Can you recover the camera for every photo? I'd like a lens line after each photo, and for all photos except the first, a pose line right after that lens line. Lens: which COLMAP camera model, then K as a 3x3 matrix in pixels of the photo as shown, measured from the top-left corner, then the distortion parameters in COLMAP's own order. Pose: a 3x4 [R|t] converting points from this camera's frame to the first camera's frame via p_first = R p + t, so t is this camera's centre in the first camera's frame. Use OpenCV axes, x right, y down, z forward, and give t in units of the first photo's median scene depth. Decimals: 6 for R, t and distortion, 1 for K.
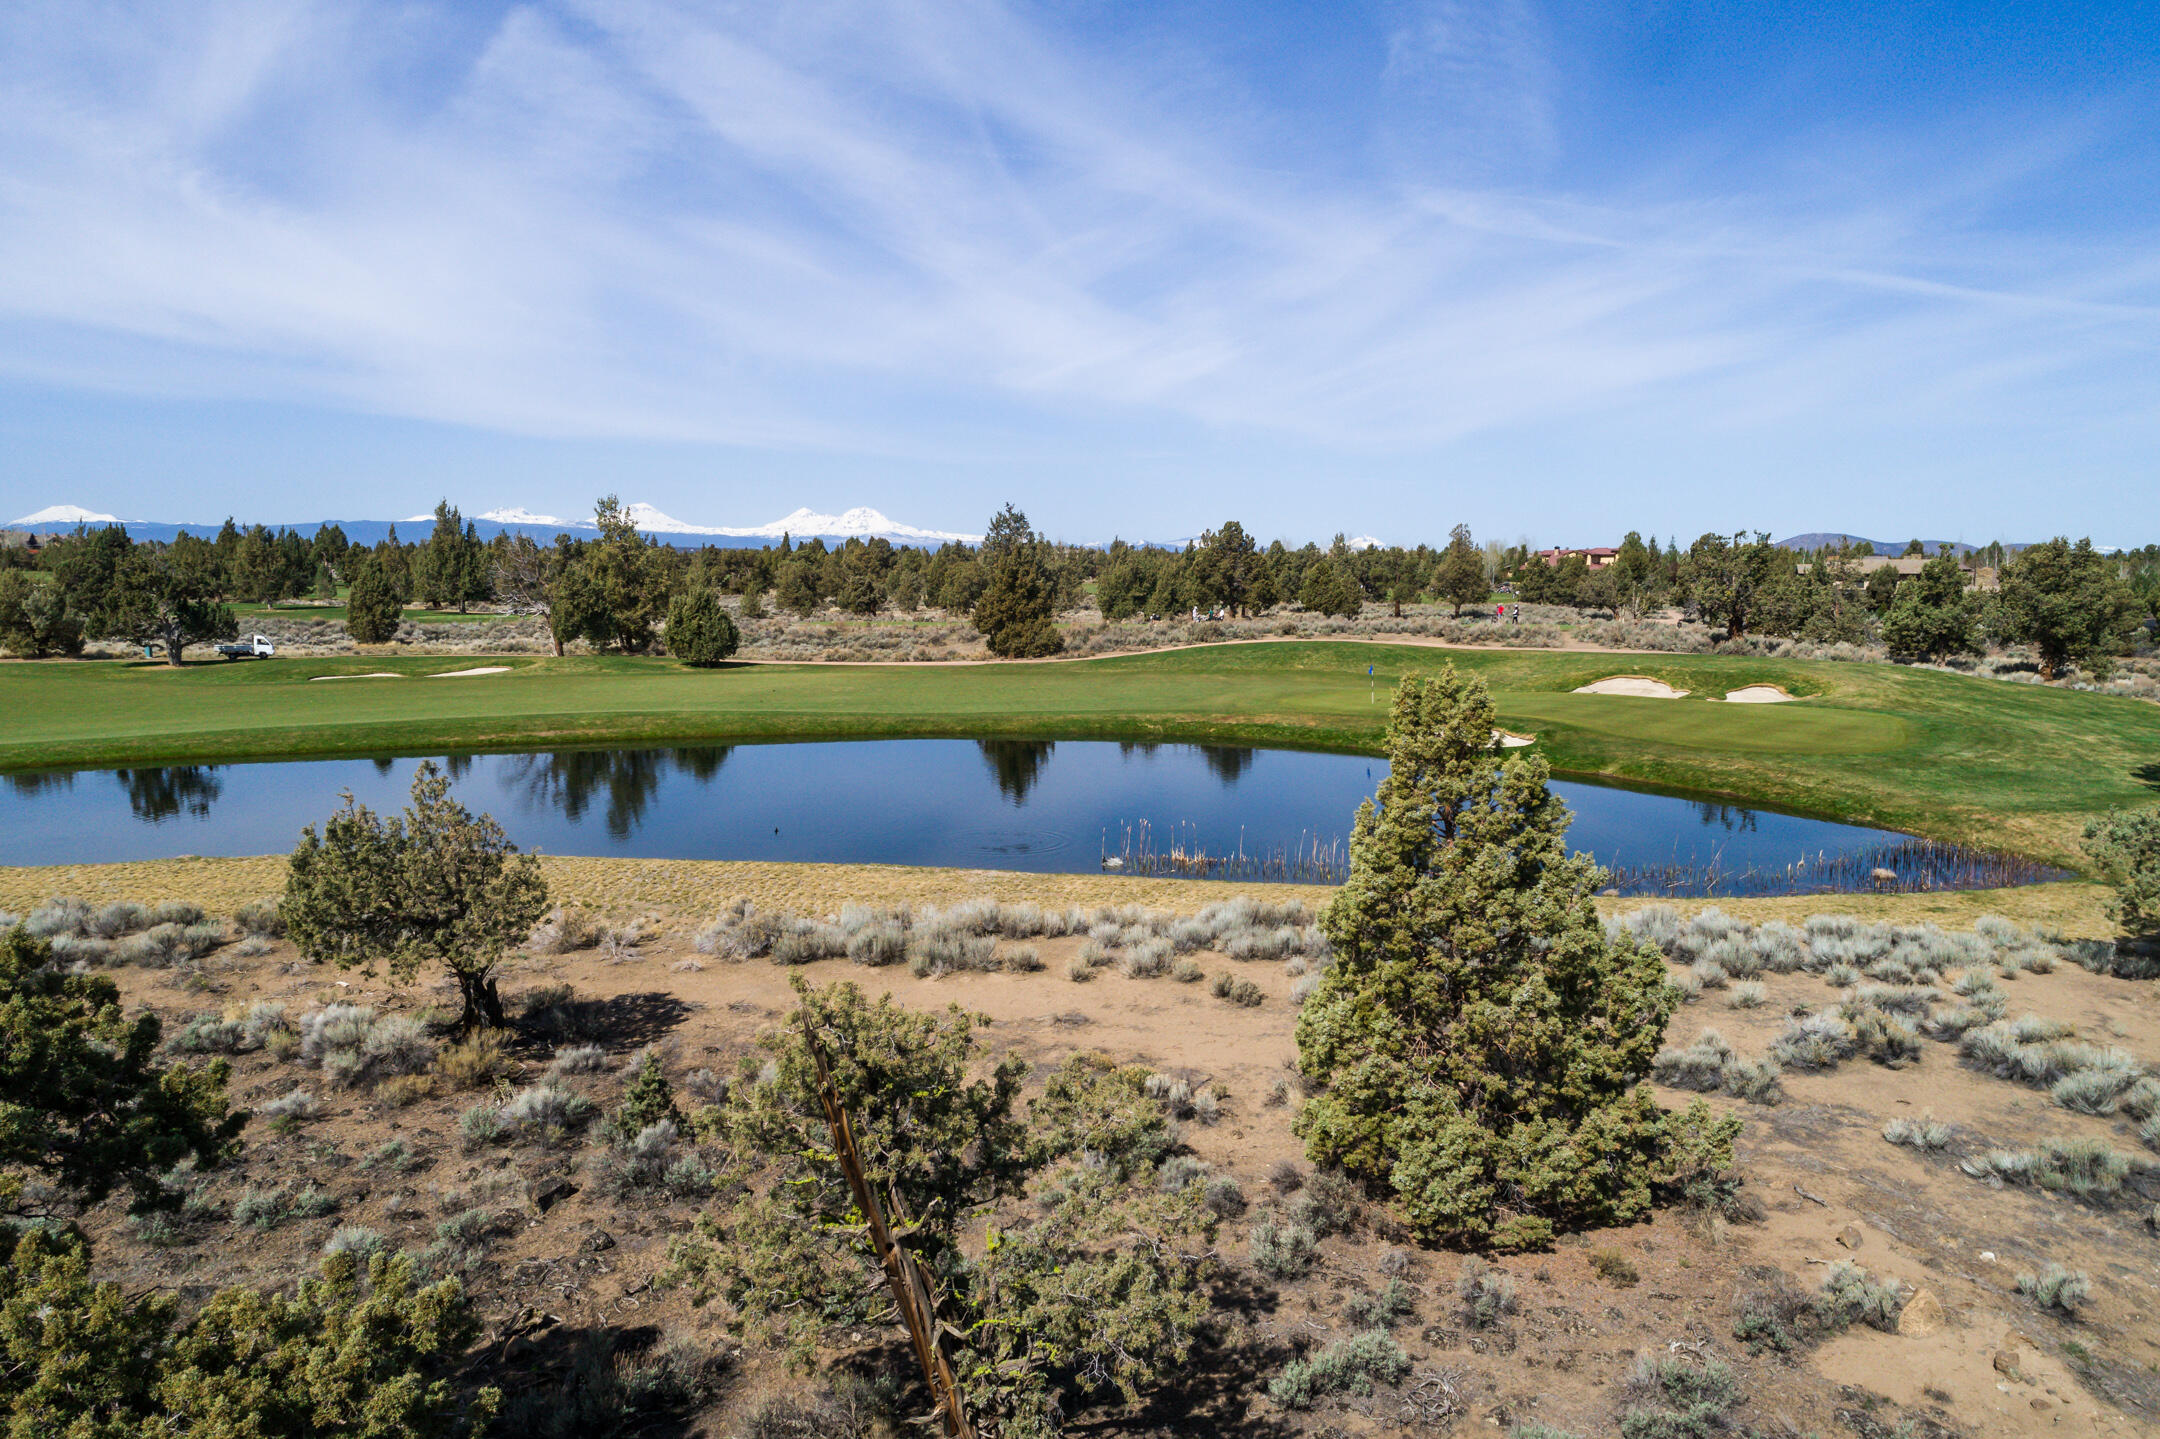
lens RADIAL K [[1447.7, 0, 1081.3], [0, 1447.7, 722.4], [0, 0, 1]] dist [-0.008437, 0.010446]
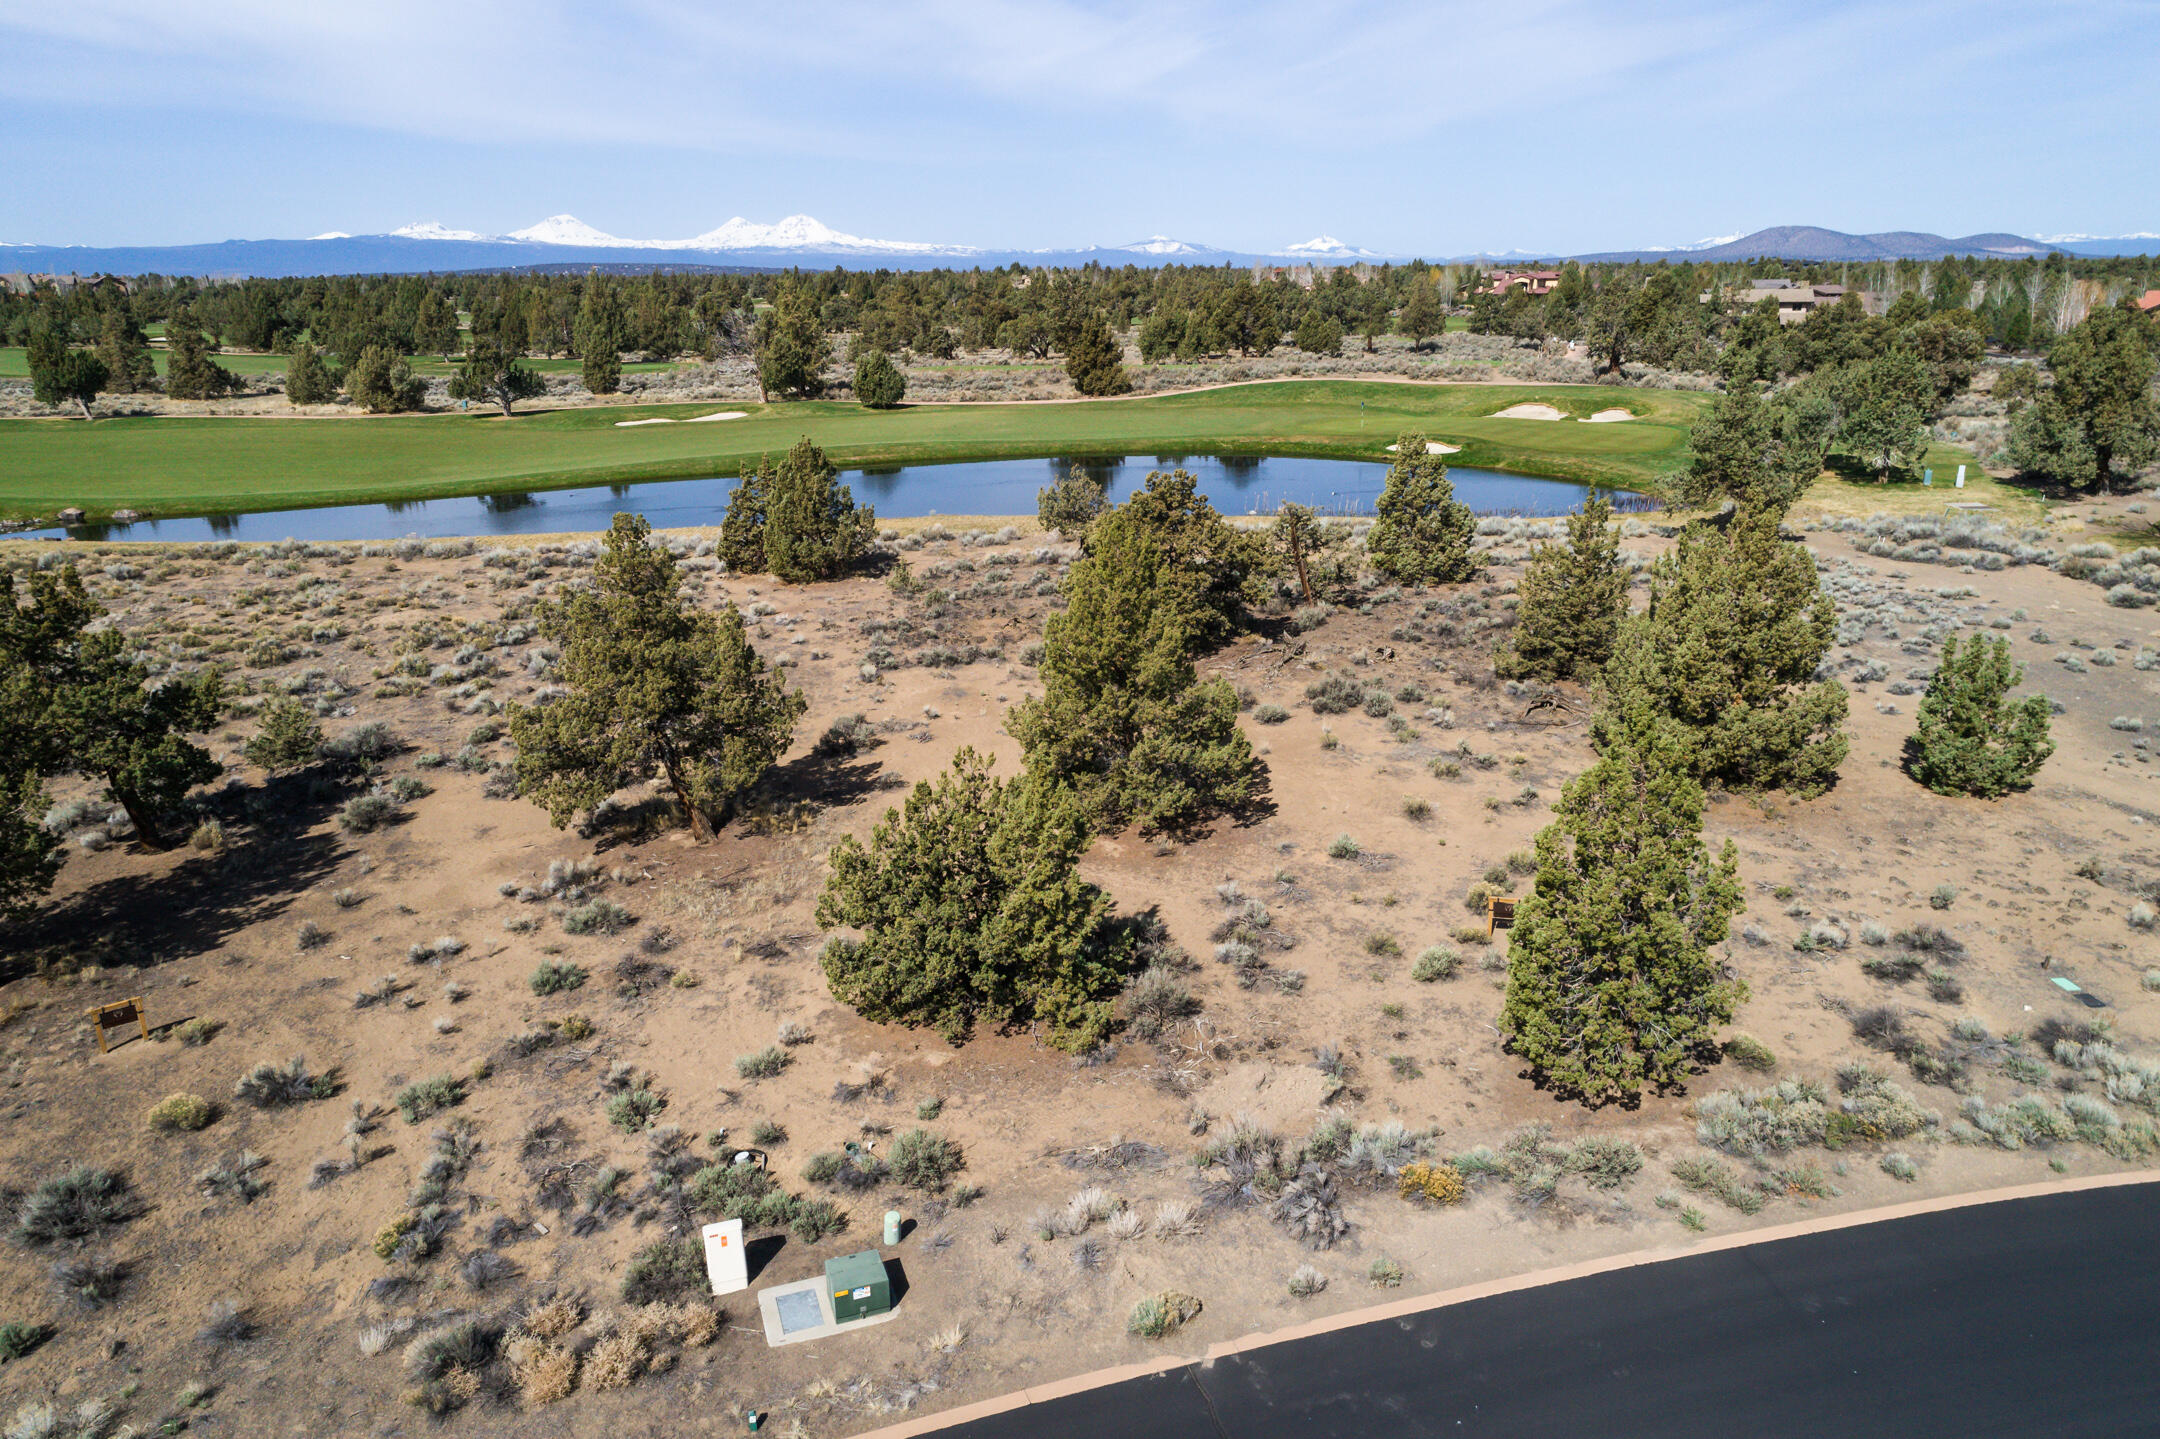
lens RADIAL K [[1447.7, 0, 1081.3], [0, 1447.7, 722.4], [0, 0, 1]] dist [-0.008437, 0.010446]
pose [[0.999262, -0.027481, 0.026847, -0.113402], [0.021819, 0.981118, 0.192174, -0.005346], [-0.031621, -0.191446, 0.980994, -0.435031]]
